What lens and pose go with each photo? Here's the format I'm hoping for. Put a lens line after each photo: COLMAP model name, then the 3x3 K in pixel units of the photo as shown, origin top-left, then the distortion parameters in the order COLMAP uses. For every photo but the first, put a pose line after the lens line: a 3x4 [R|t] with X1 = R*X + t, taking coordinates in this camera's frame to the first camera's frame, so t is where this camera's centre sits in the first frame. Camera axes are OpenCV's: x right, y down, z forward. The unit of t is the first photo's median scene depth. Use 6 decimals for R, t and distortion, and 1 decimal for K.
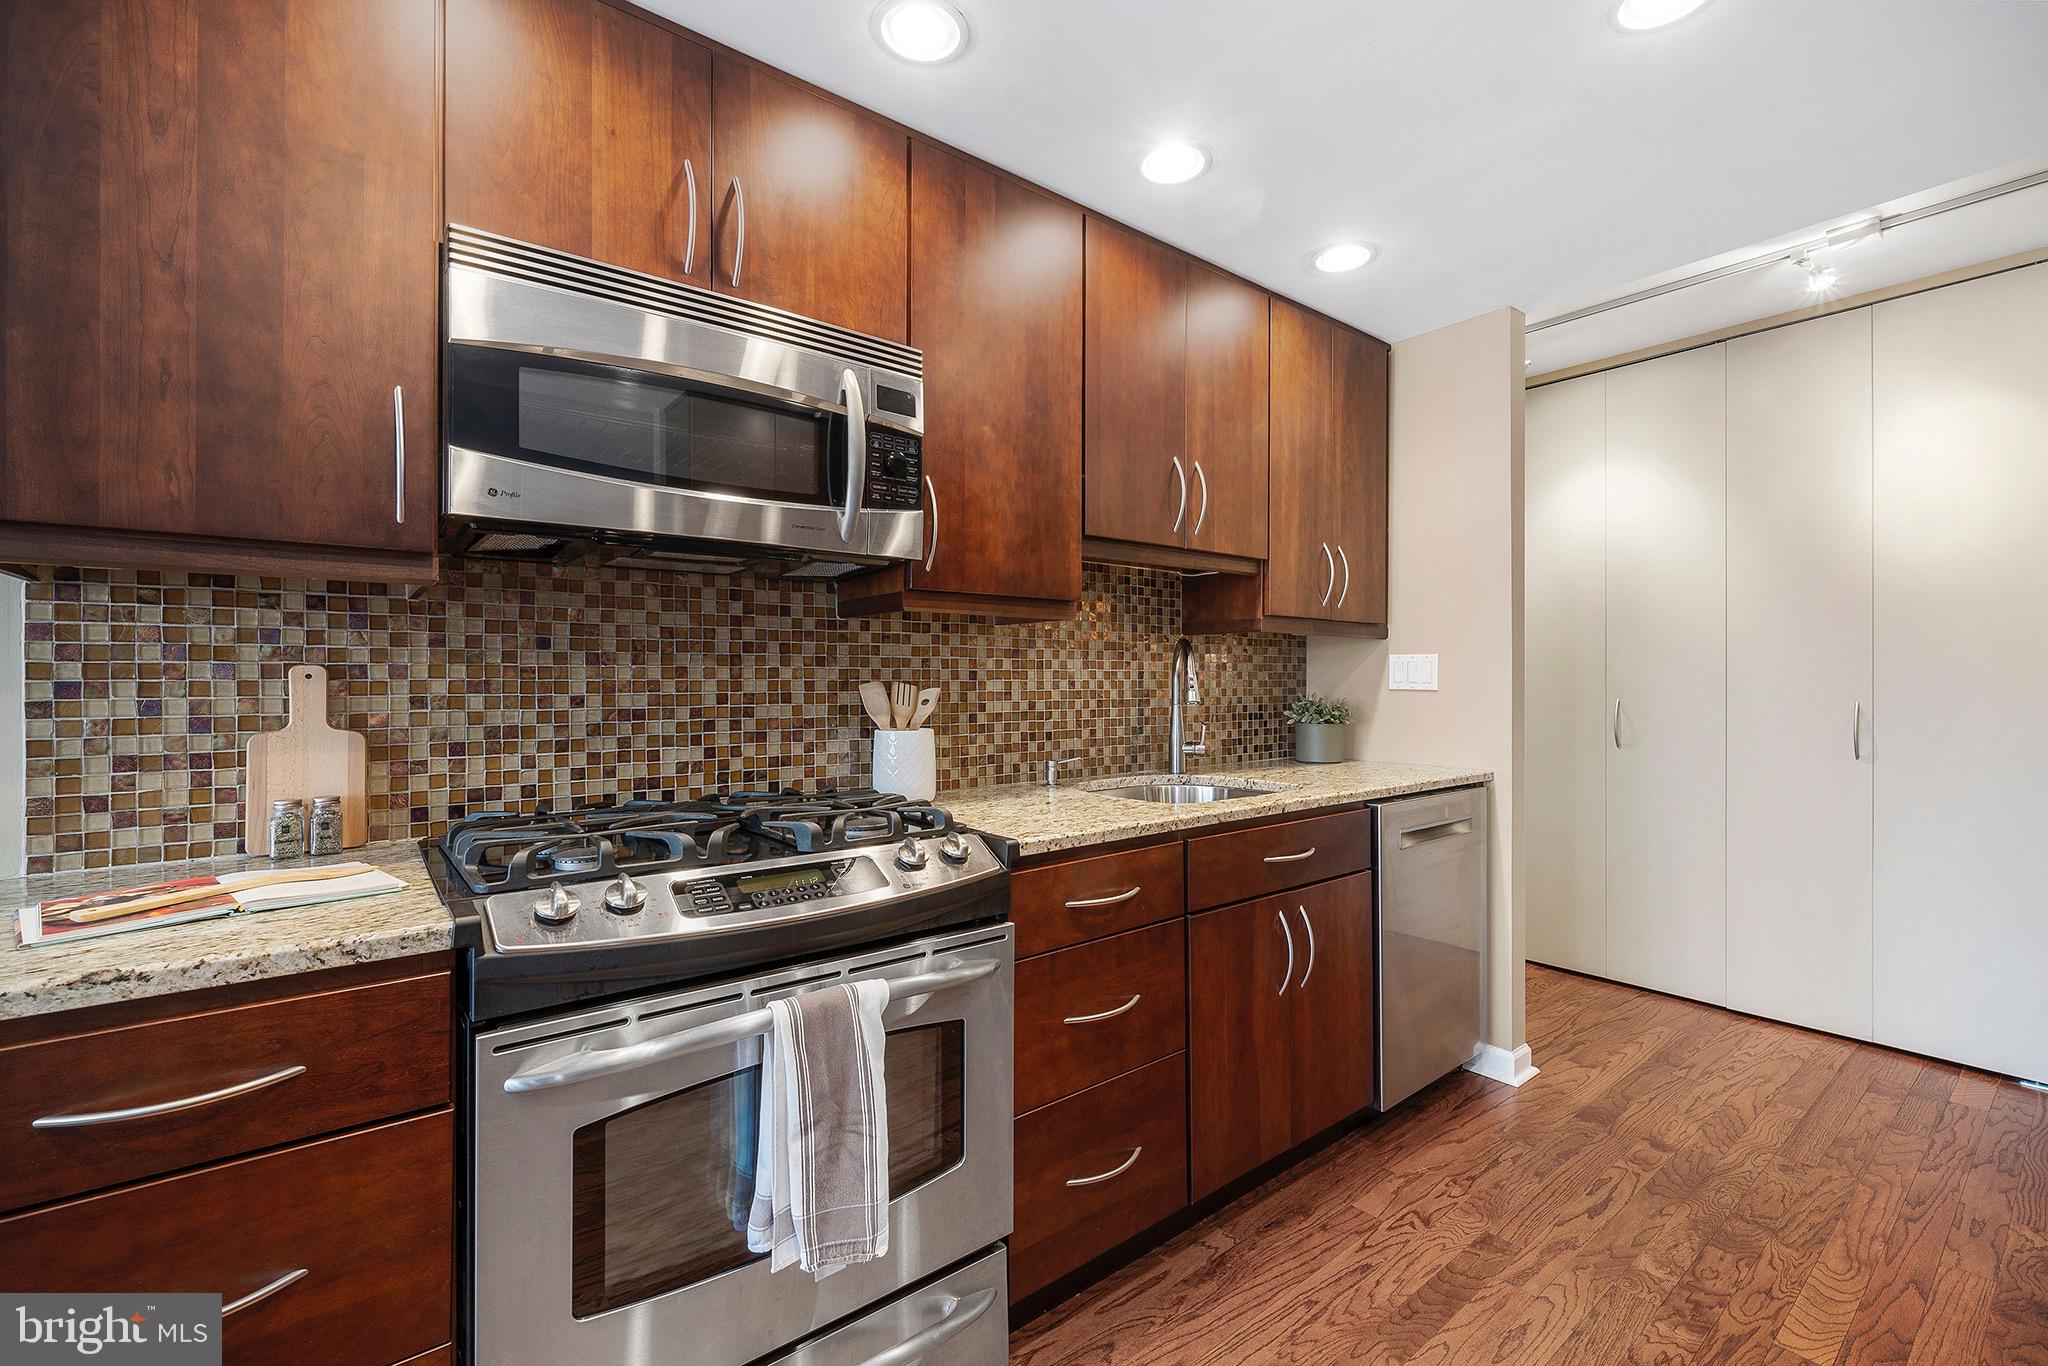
lens RADIAL K [[868.7, 0, 1017.4], [0, 868.7, 680.5], [0, 0, 1]] dist [-0.003464, 0.000042]
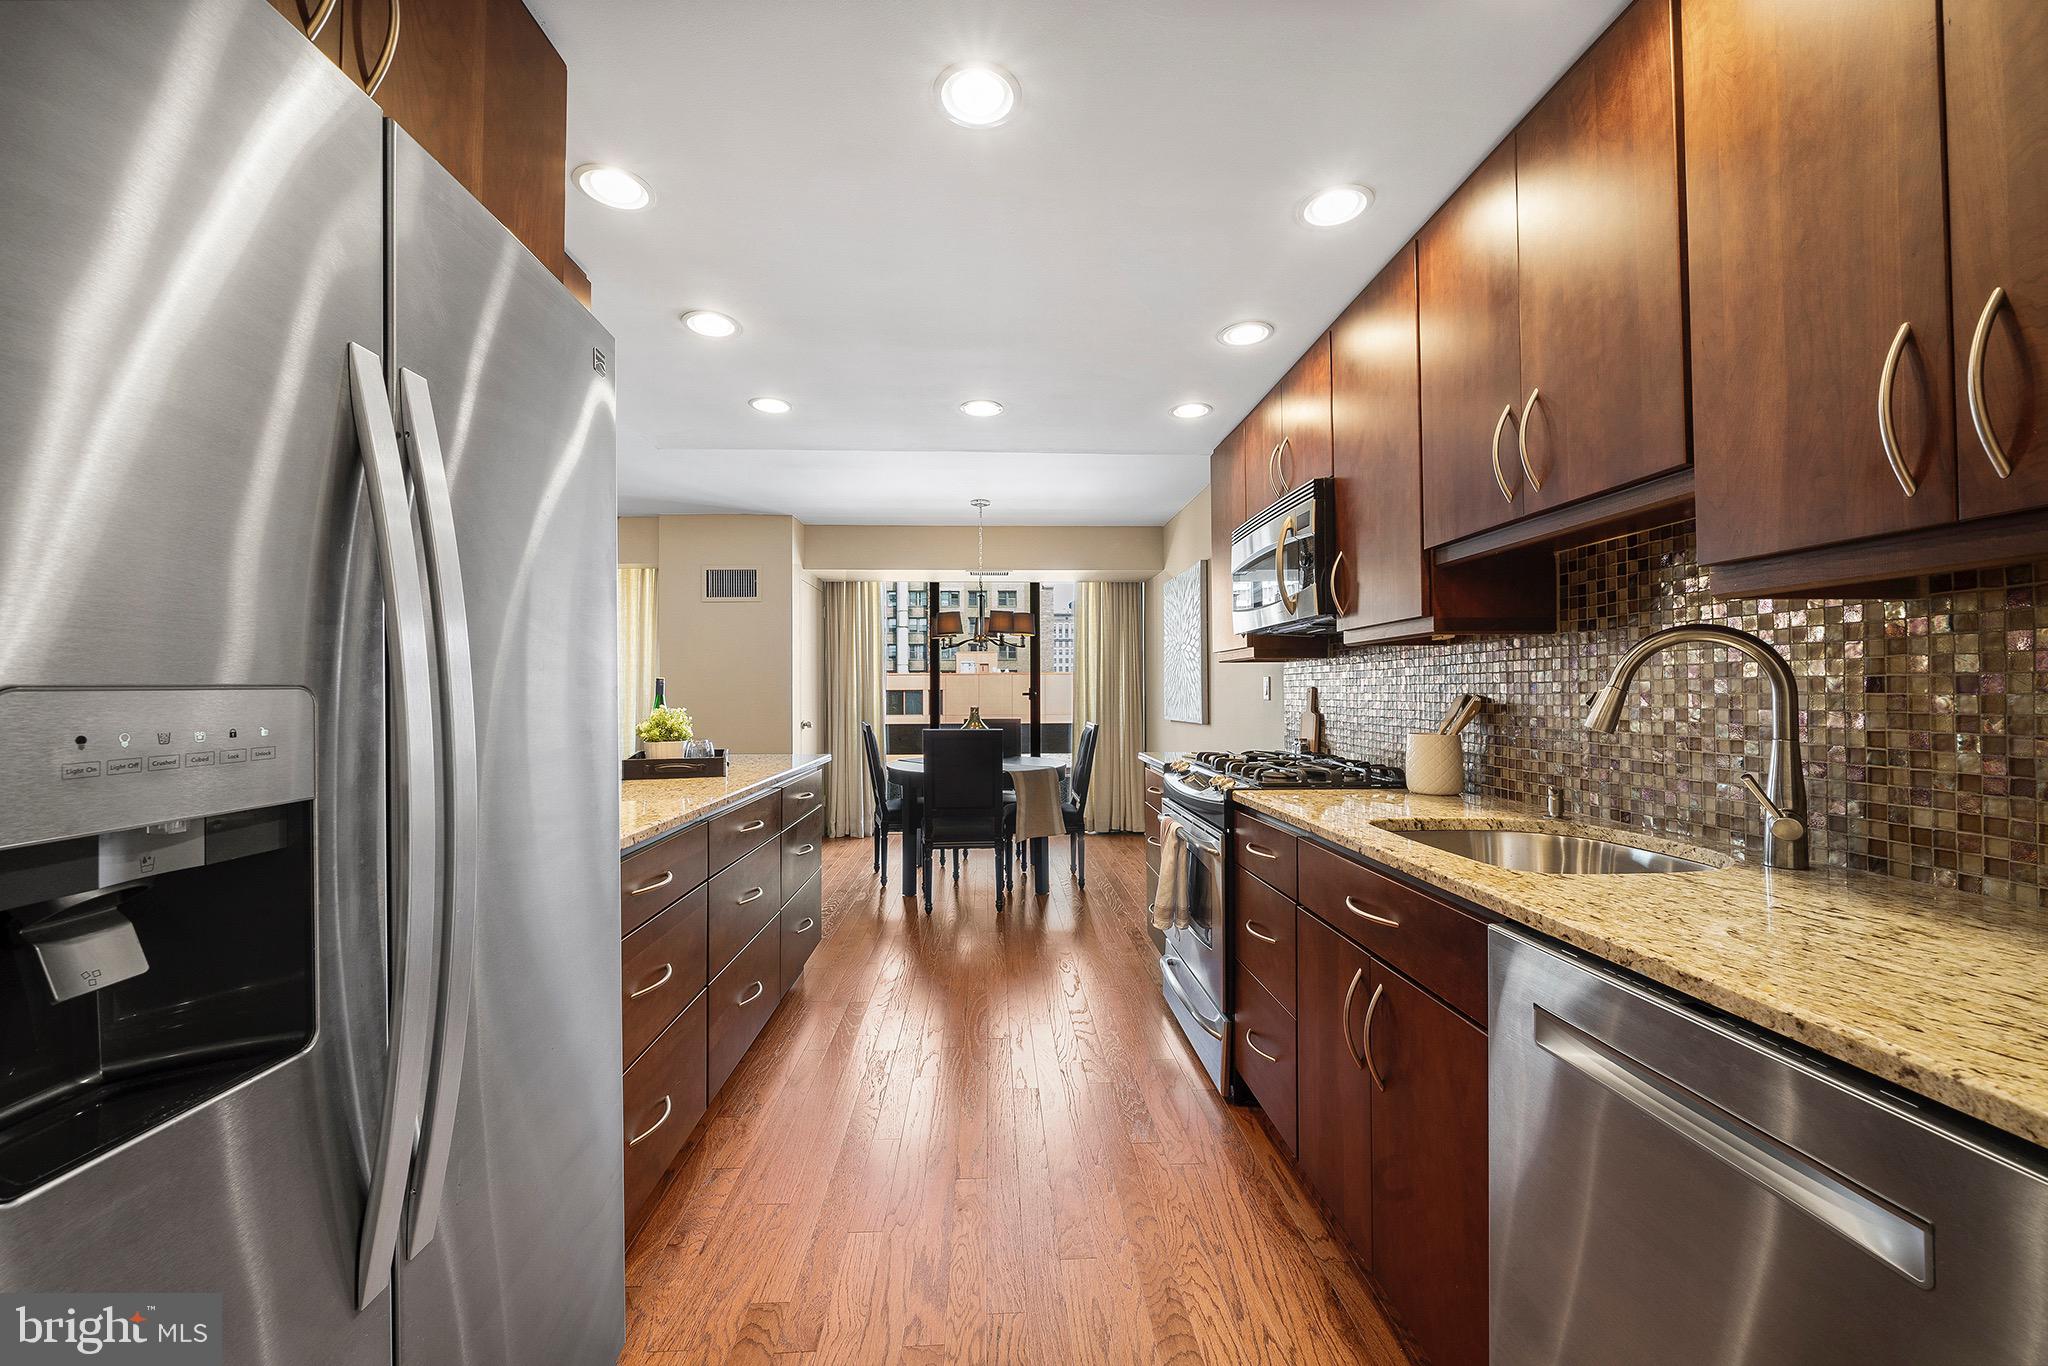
lens RADIAL K [[777.2, 0, 1011.4], [0, 777.2, 679.7], [0, 0, 1]] dist [-0.004521, -0.001288]
pose [[-0.576395, -0.009925, -0.817111, 1.256762], [0.005318, 0.999860, -0.015896, -0.006436], [0.817154, -0.013508, -0.576262, 1.304105]]
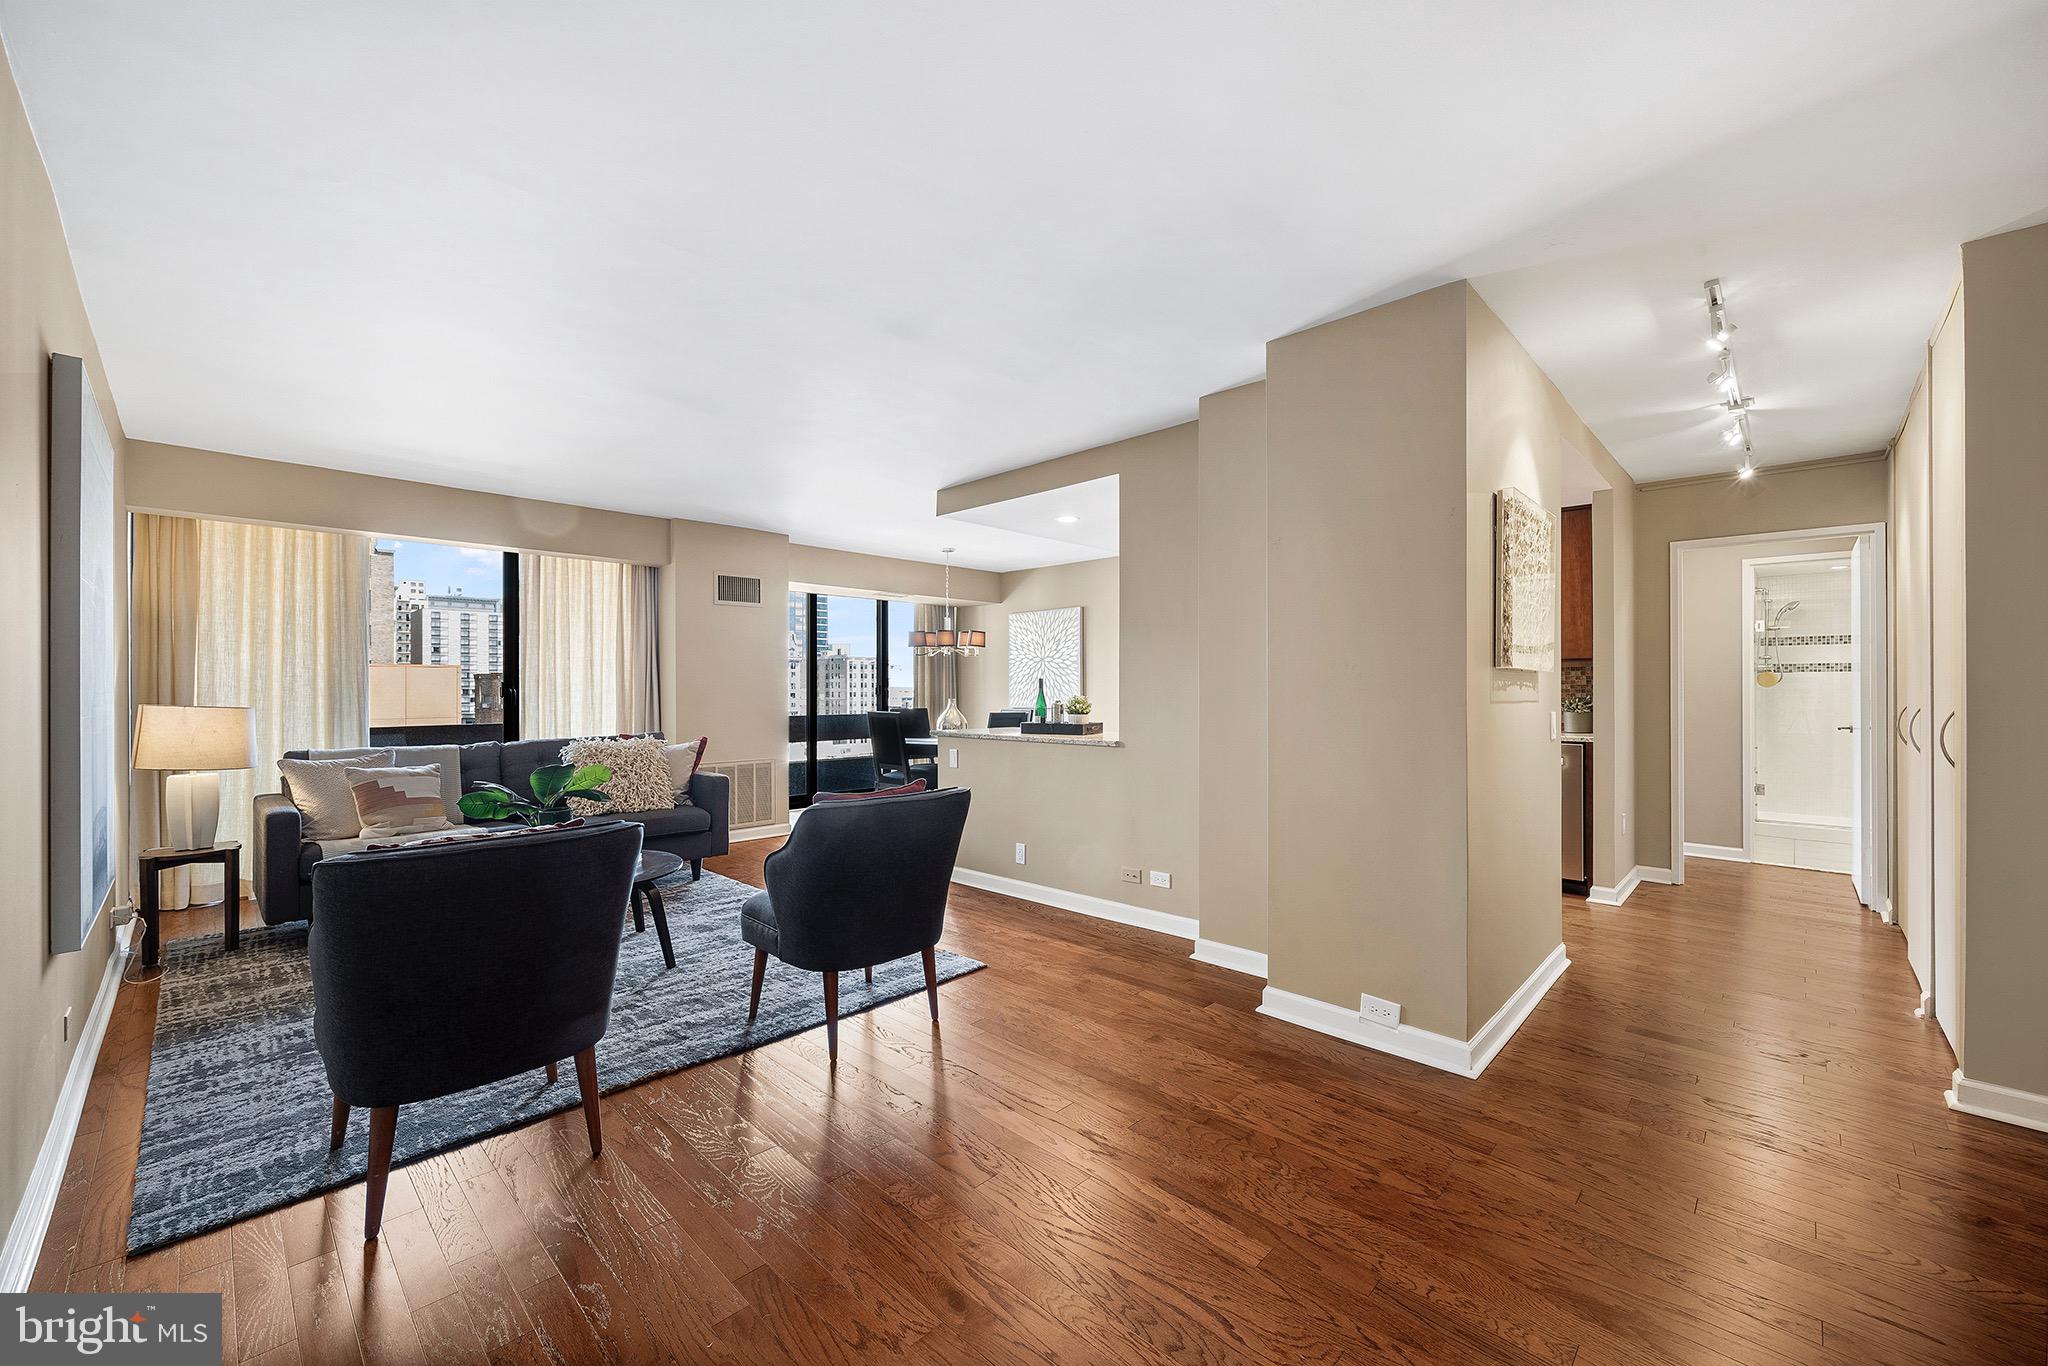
lens RADIAL K [[799.9, 0, 1028.5], [0, 799.9, 684.2], [0, 0, 1]] dist [-0.005418, 0.000827]
pose [[0.139494, -0.005998, -0.990205, 3.122345], [0.001407, 0.999982, -0.005859, -0.002471], [0.990222, -0.000575, 0.139500, -0.681384]]
